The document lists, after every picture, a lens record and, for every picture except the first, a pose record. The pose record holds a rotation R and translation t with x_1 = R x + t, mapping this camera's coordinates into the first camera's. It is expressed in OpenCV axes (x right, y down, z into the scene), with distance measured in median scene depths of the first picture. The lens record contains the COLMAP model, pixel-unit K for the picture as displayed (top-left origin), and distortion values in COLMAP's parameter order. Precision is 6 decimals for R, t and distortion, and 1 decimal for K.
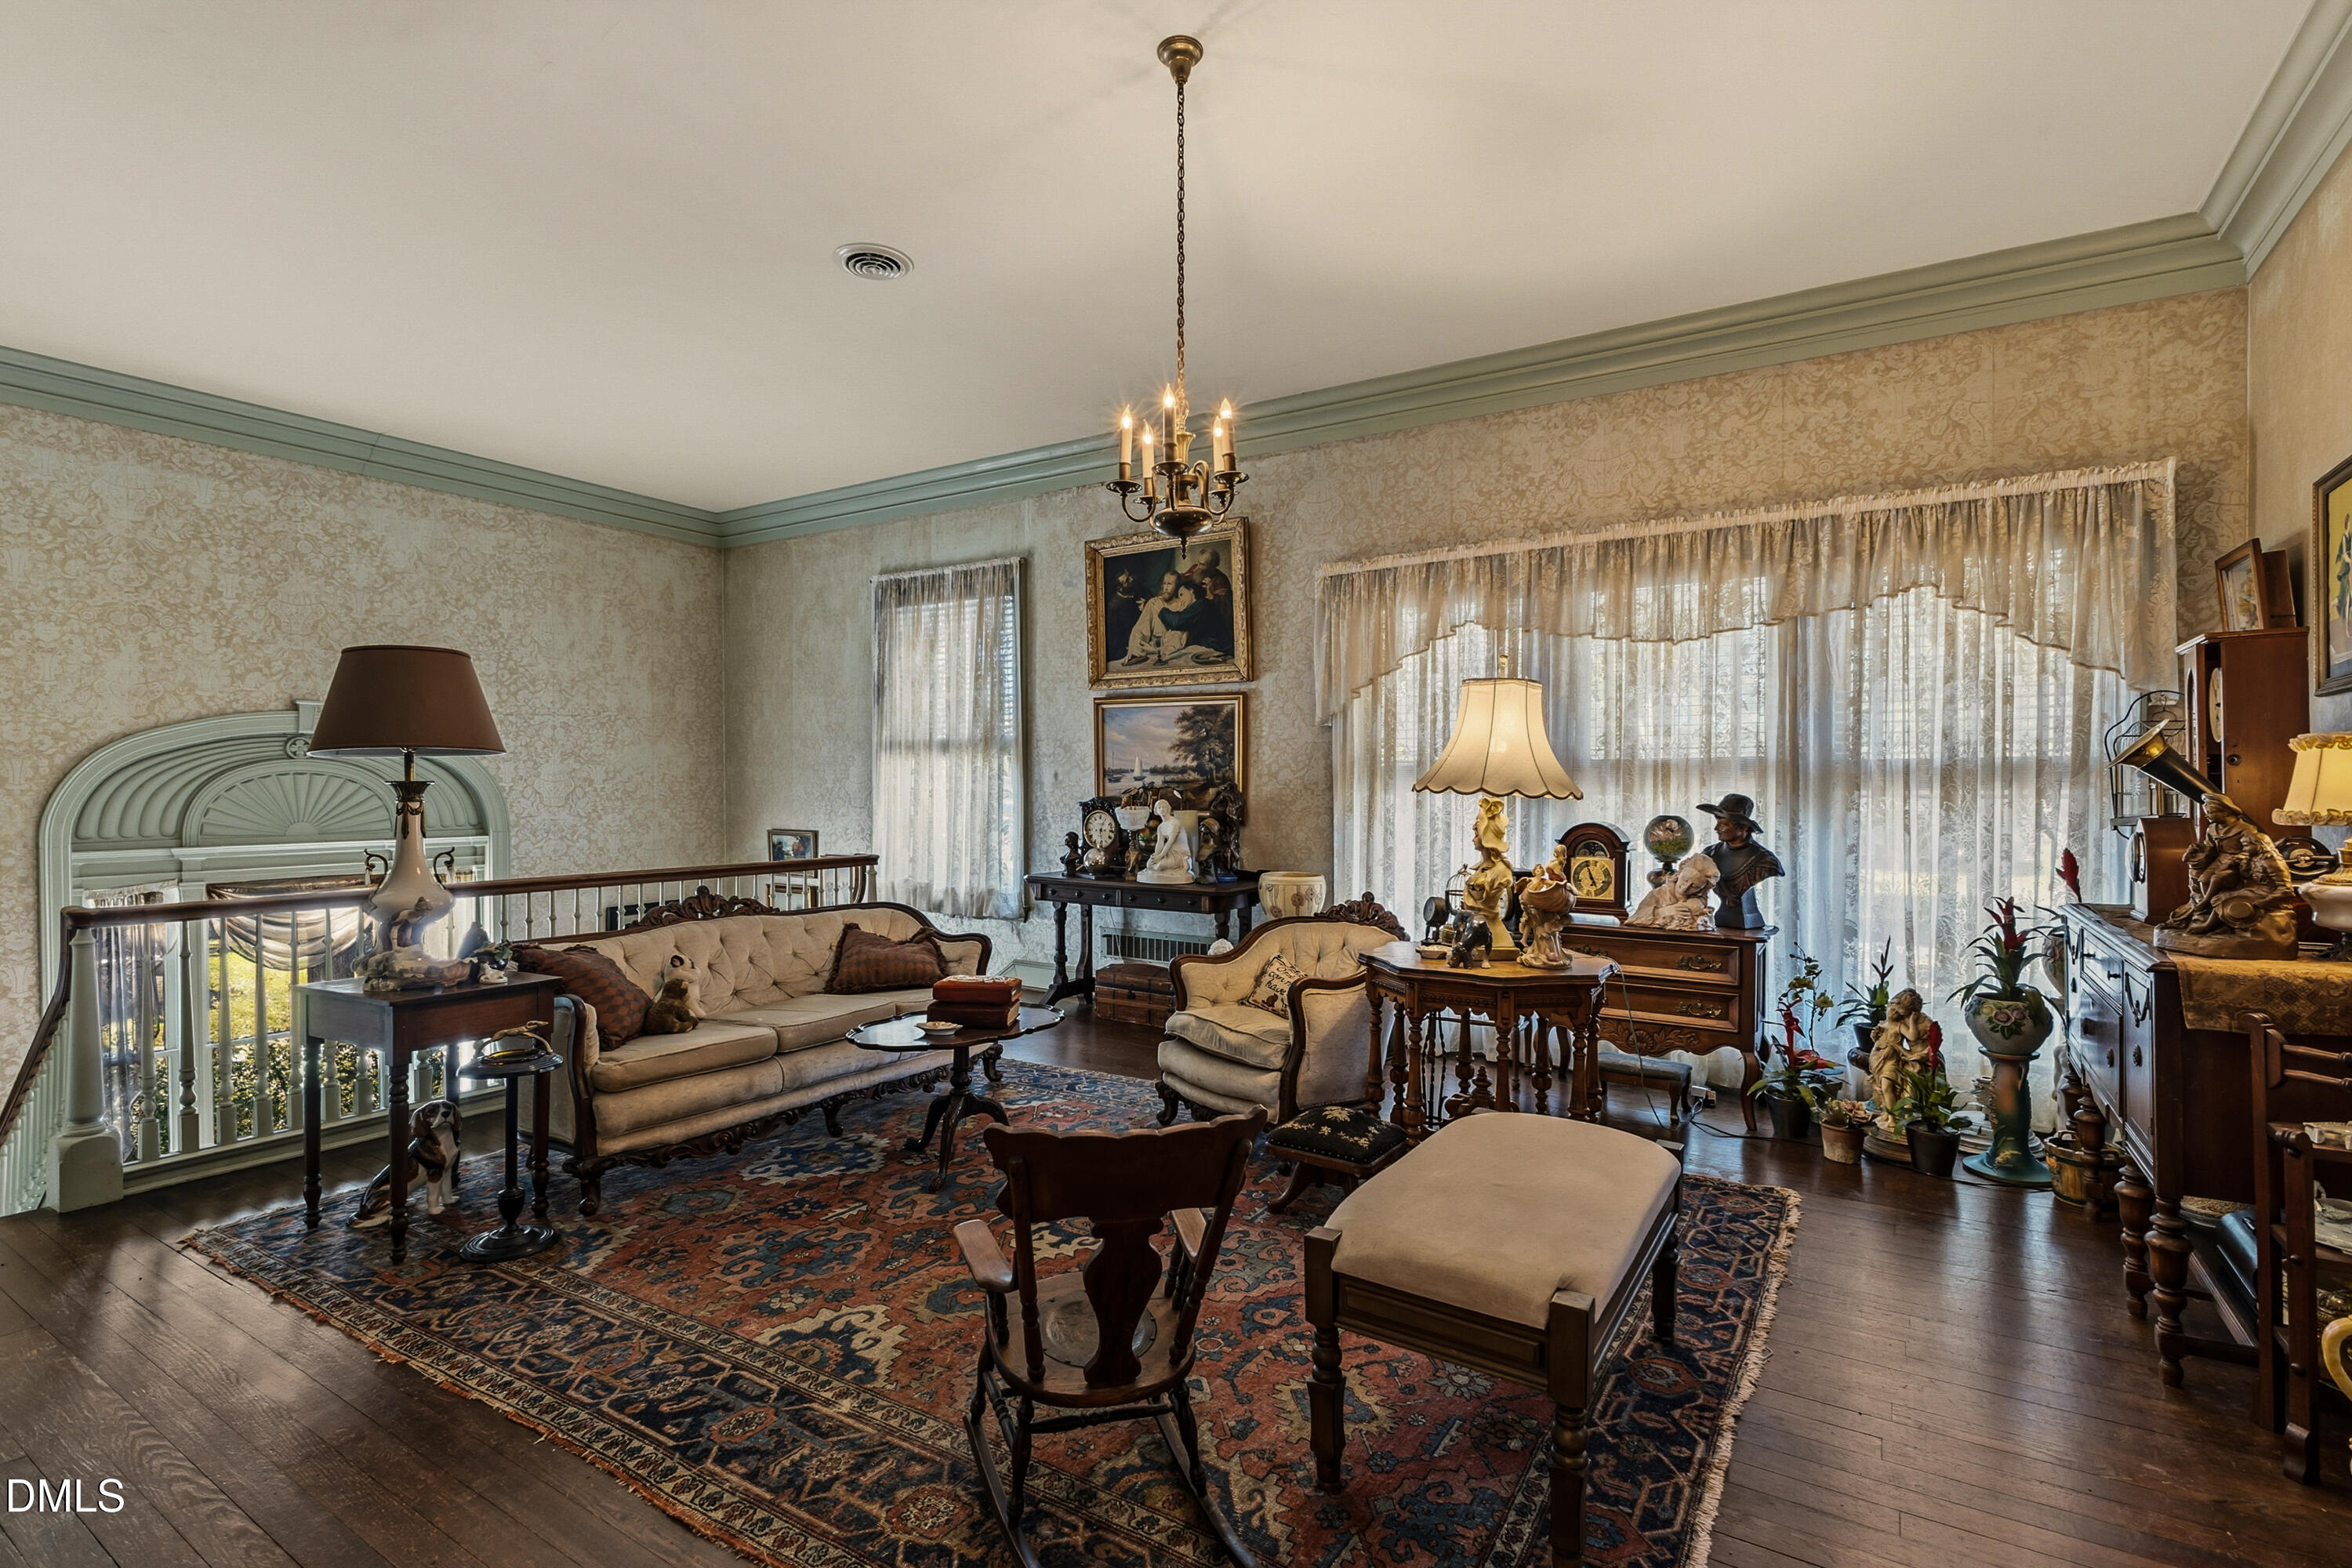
lens RADIAL K [[1088.0, 0, 1181.6], [0, 1088.0, 791.5], [0, 0, 1]] dist [0.001170, -0.001260]
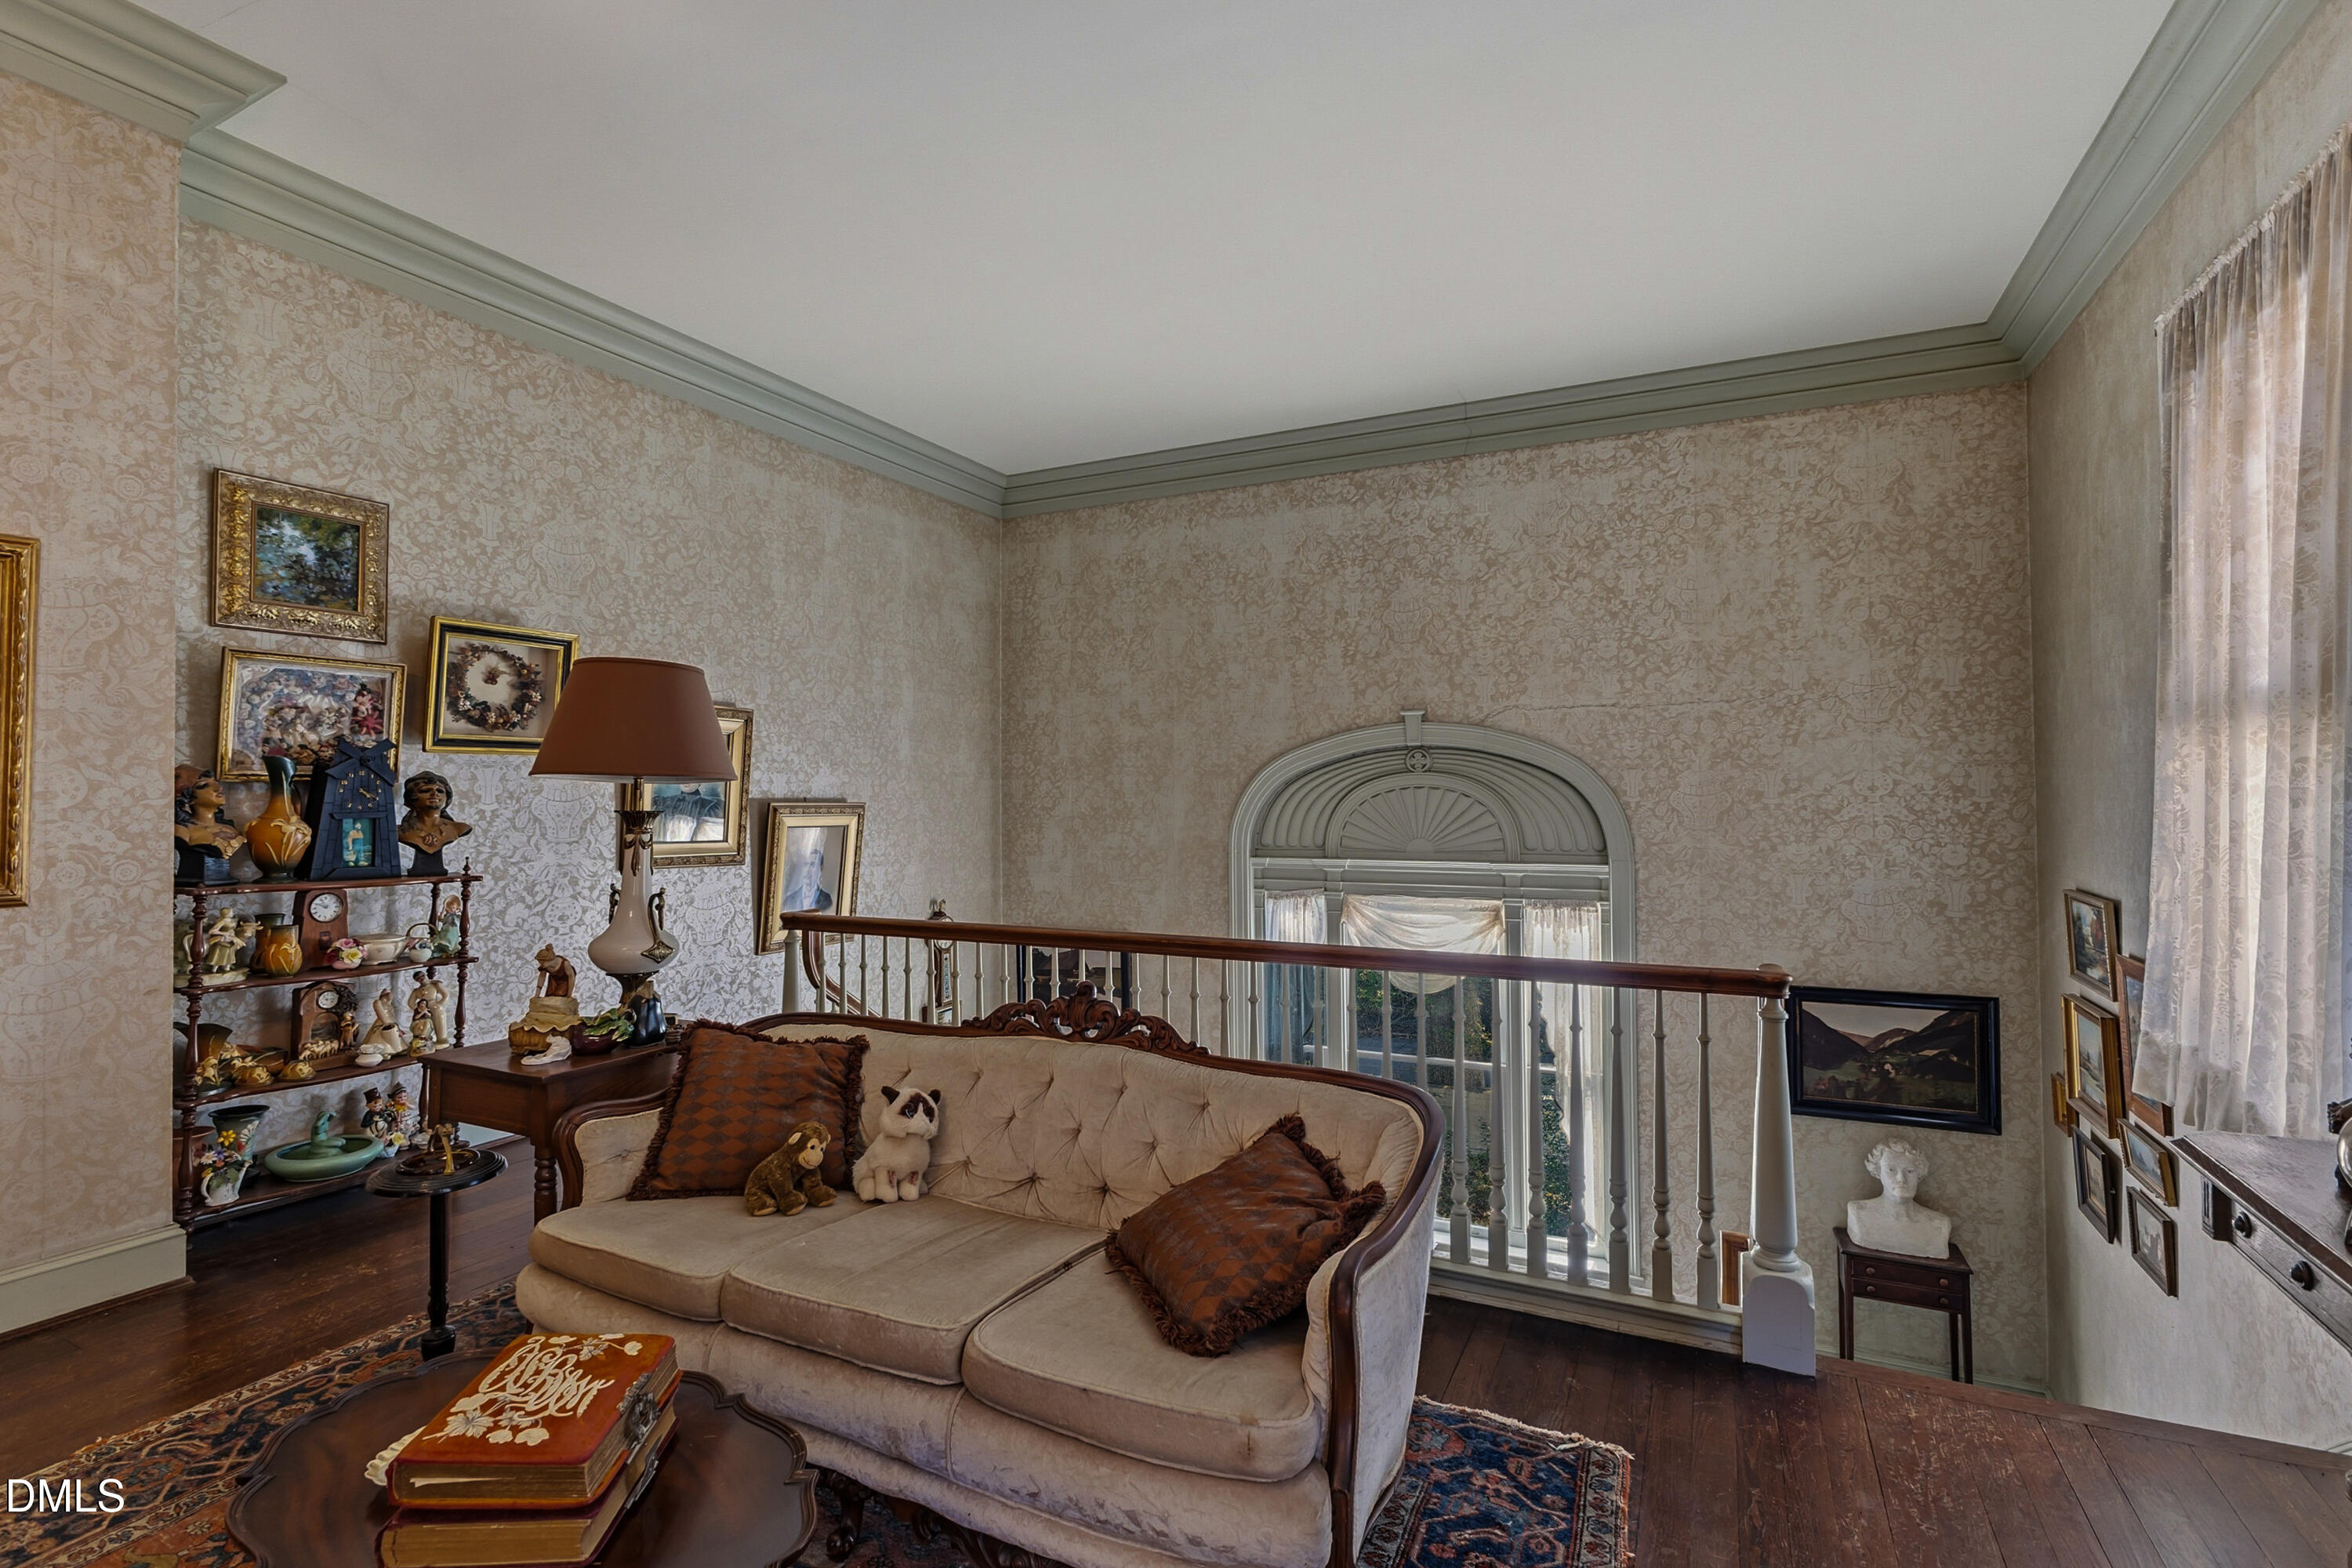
lens RADIAL K [[1088.0, 0, 1176.0], [0, 1088.0, 764.3], [0, 0, 1]] dist [0.001170, -0.001260]
pose [[0.111379, -0.022930, -0.993513, 0.104509], [-0.003566, 0.999718, -0.023473, -0.012671], [0.993772, 0.006158, 0.111266, 0.634491]]
